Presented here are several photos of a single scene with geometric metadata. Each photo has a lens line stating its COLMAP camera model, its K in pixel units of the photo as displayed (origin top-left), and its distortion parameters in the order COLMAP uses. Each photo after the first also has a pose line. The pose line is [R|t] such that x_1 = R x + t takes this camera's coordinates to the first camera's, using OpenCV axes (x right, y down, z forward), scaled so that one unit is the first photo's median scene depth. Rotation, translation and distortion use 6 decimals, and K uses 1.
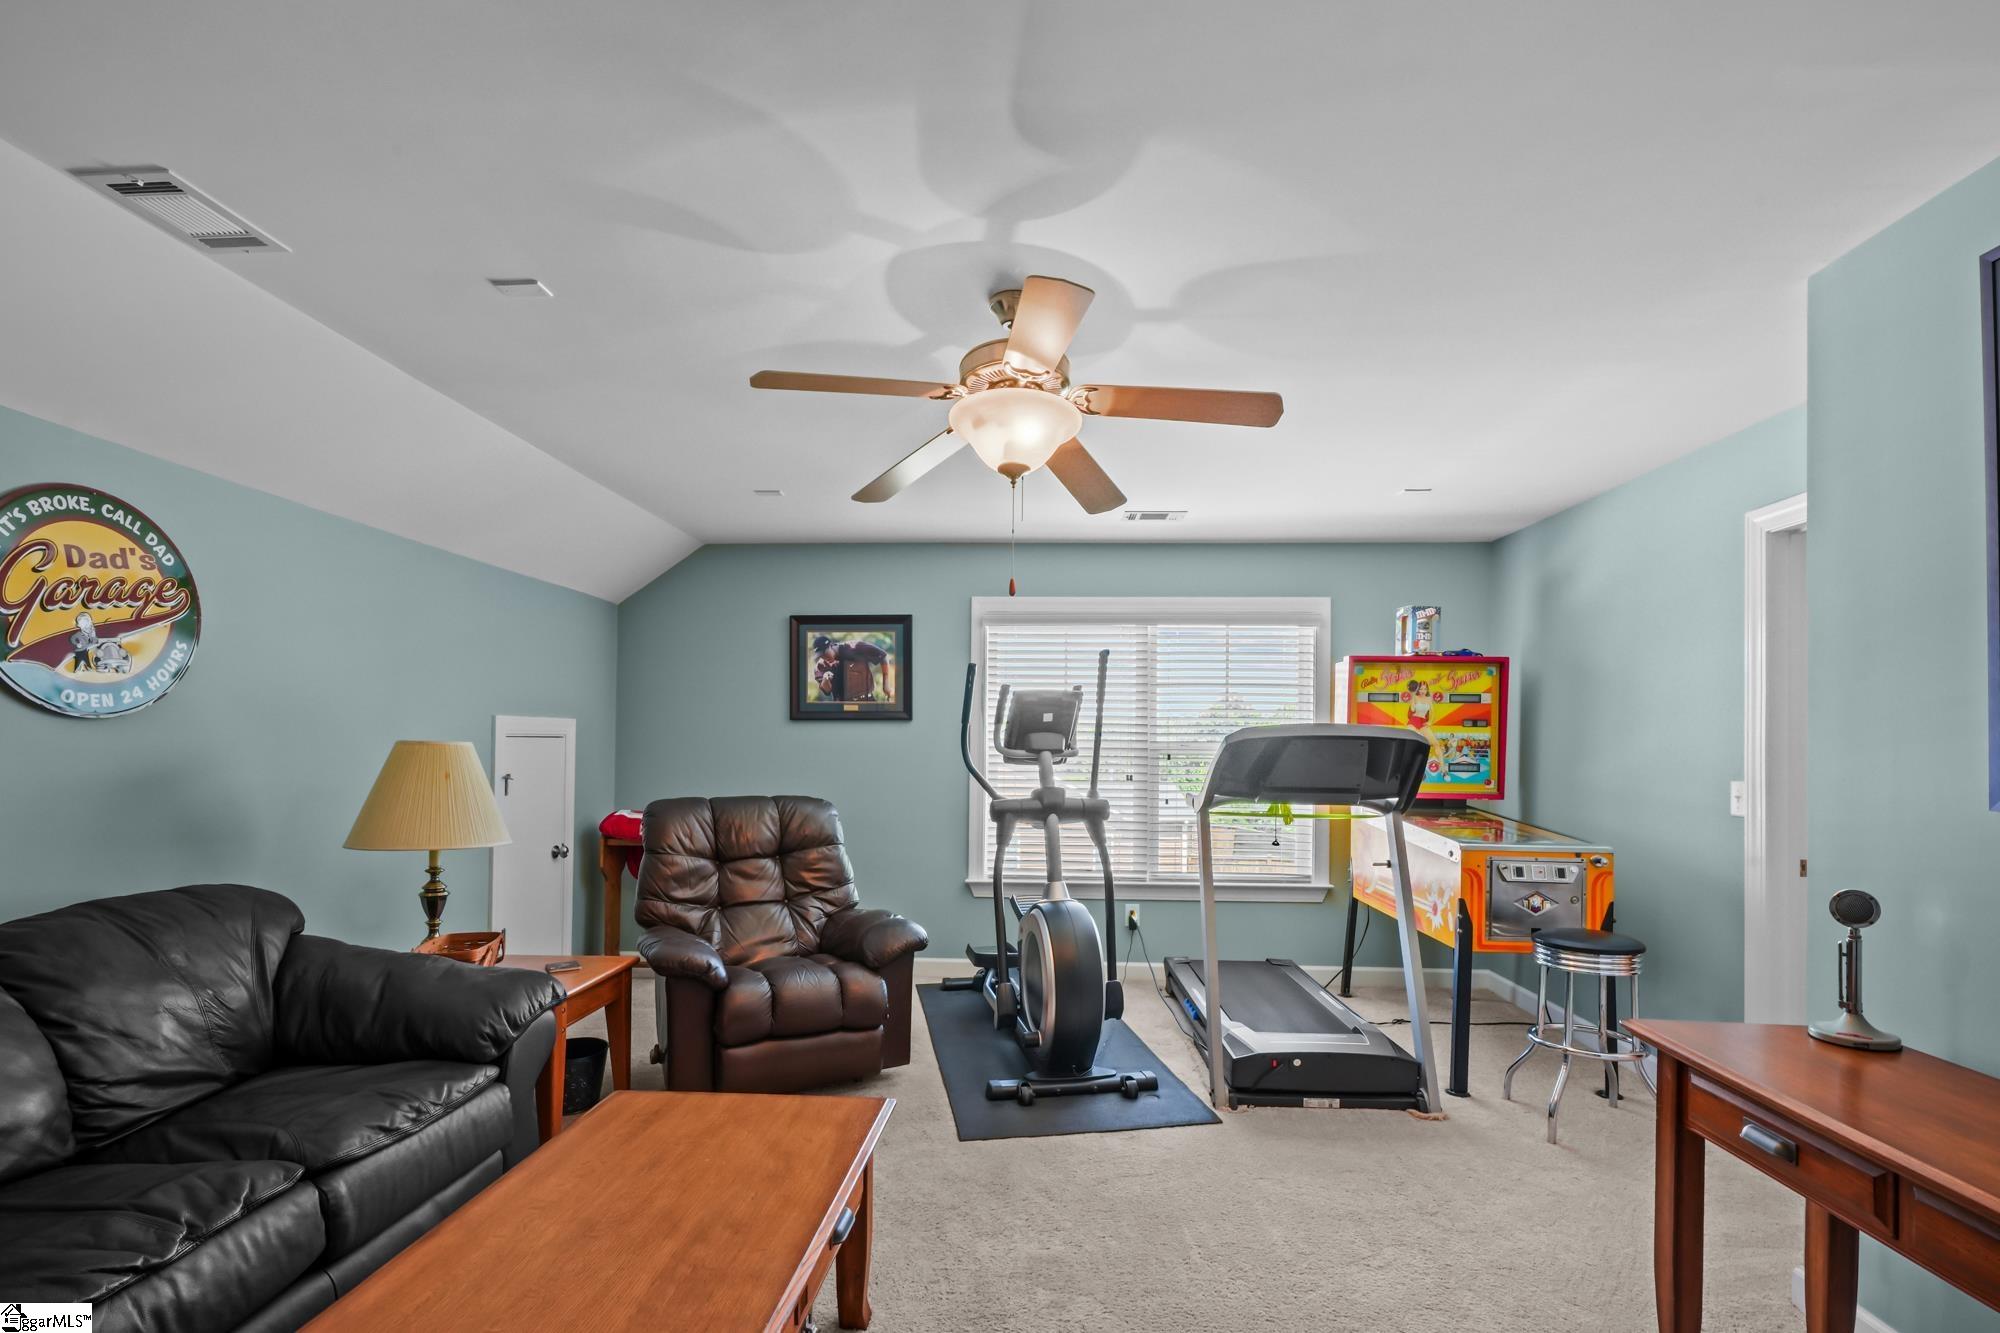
lens RADIAL K [[912.1, 0, 1066.7], [0, 912.1, 750.2], [0, 0, 1]] dist [0.000943, -0.000119]
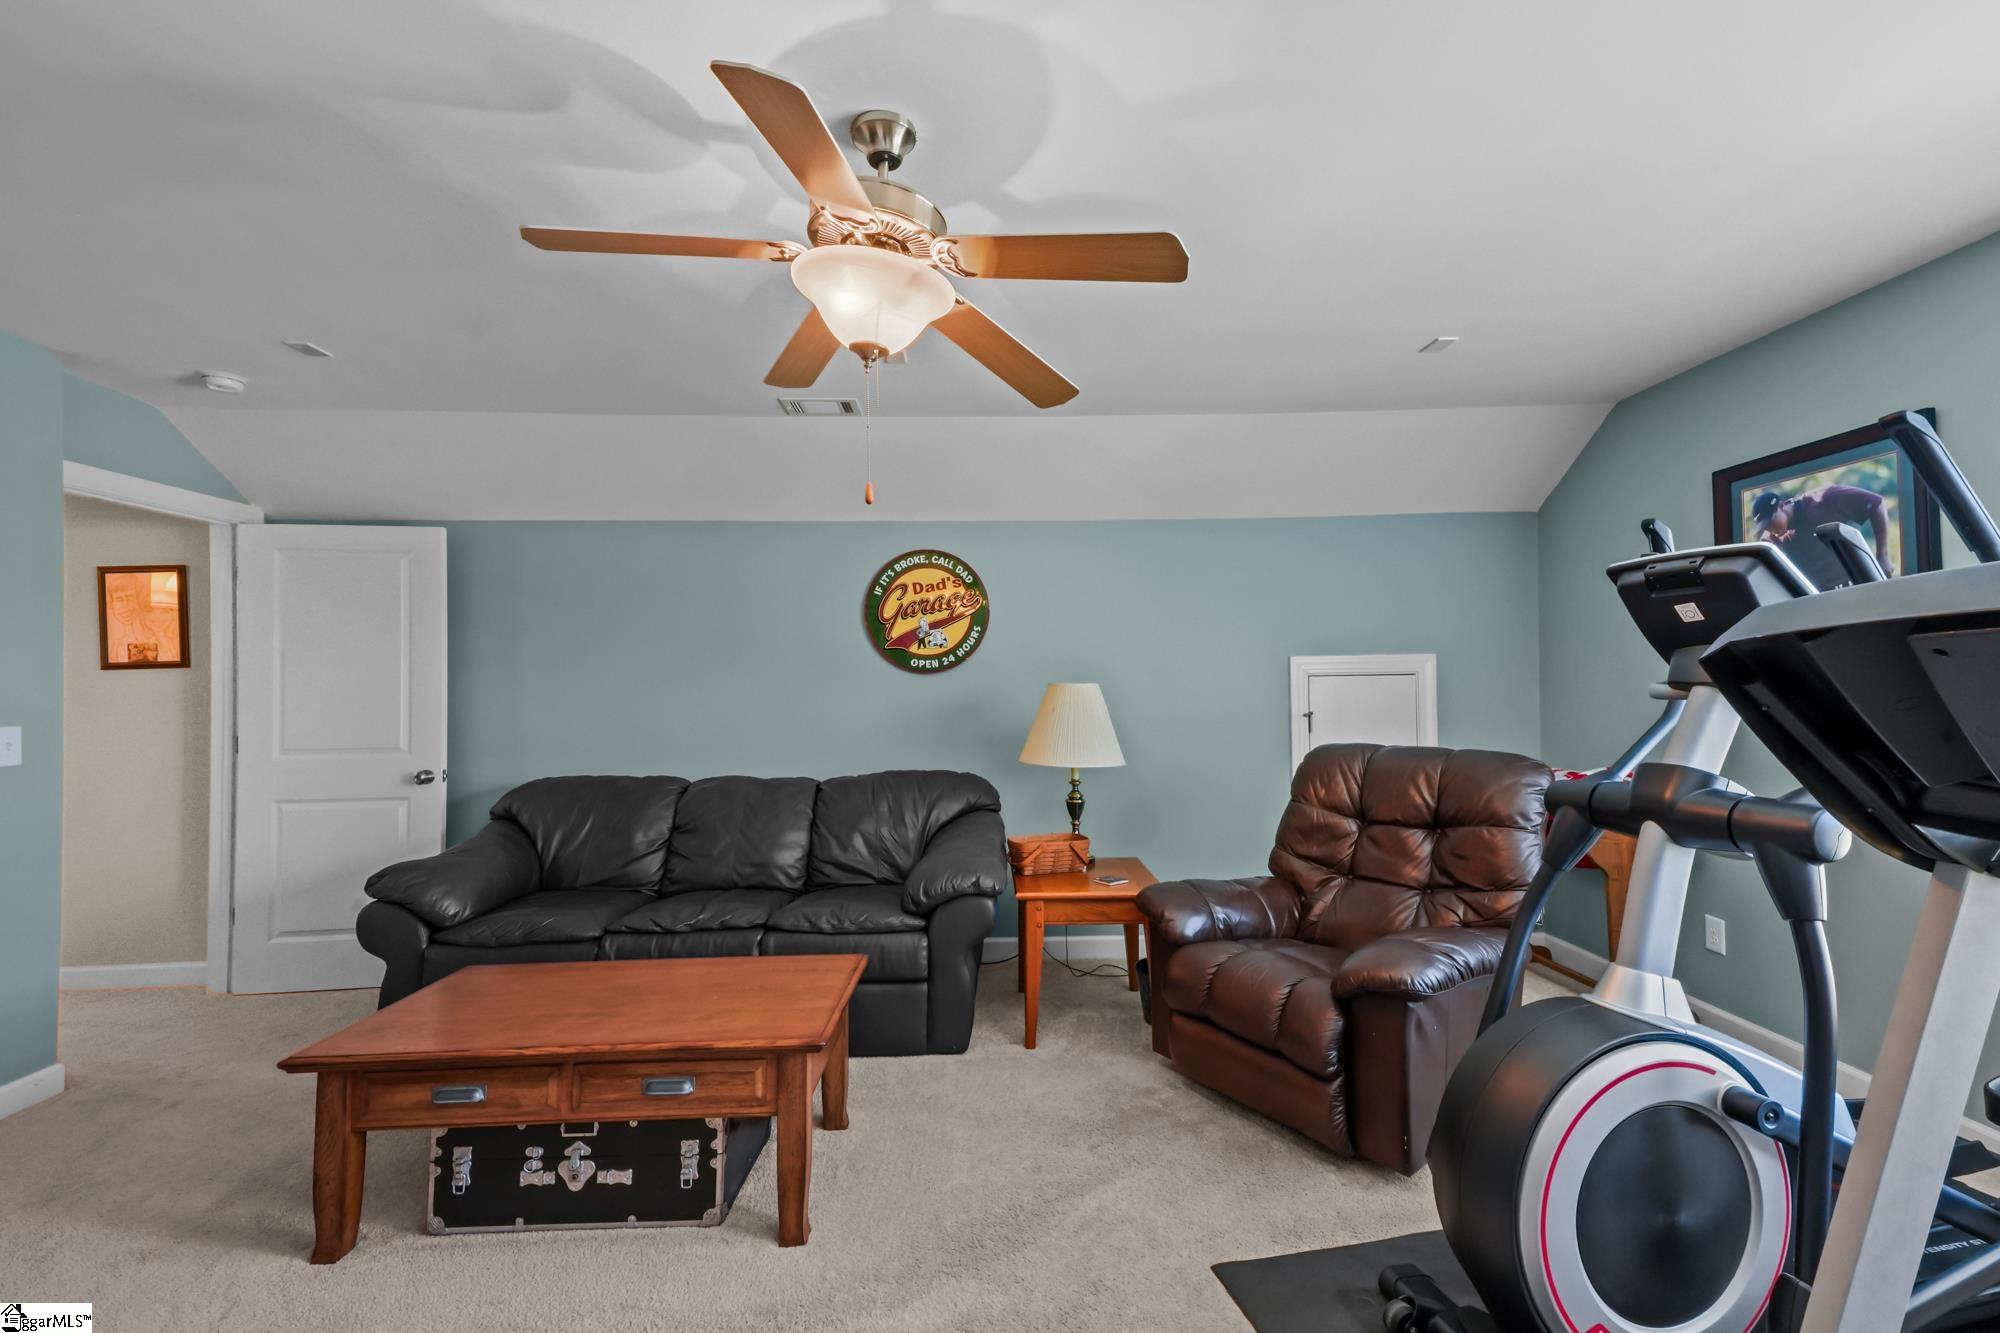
lens RADIAL K [[891.8, 0, 992.6], [0, 891.8, 680.2], [0, 0, 1]] dist [0.000836, -0.001788]
pose [[-0.010483, -0.012871, -0.999862, 0.696102], [0.008008, 0.999884, -0.012955, 0.001885], [0.999913, -0.008143, -0.010378, 1.091827]]
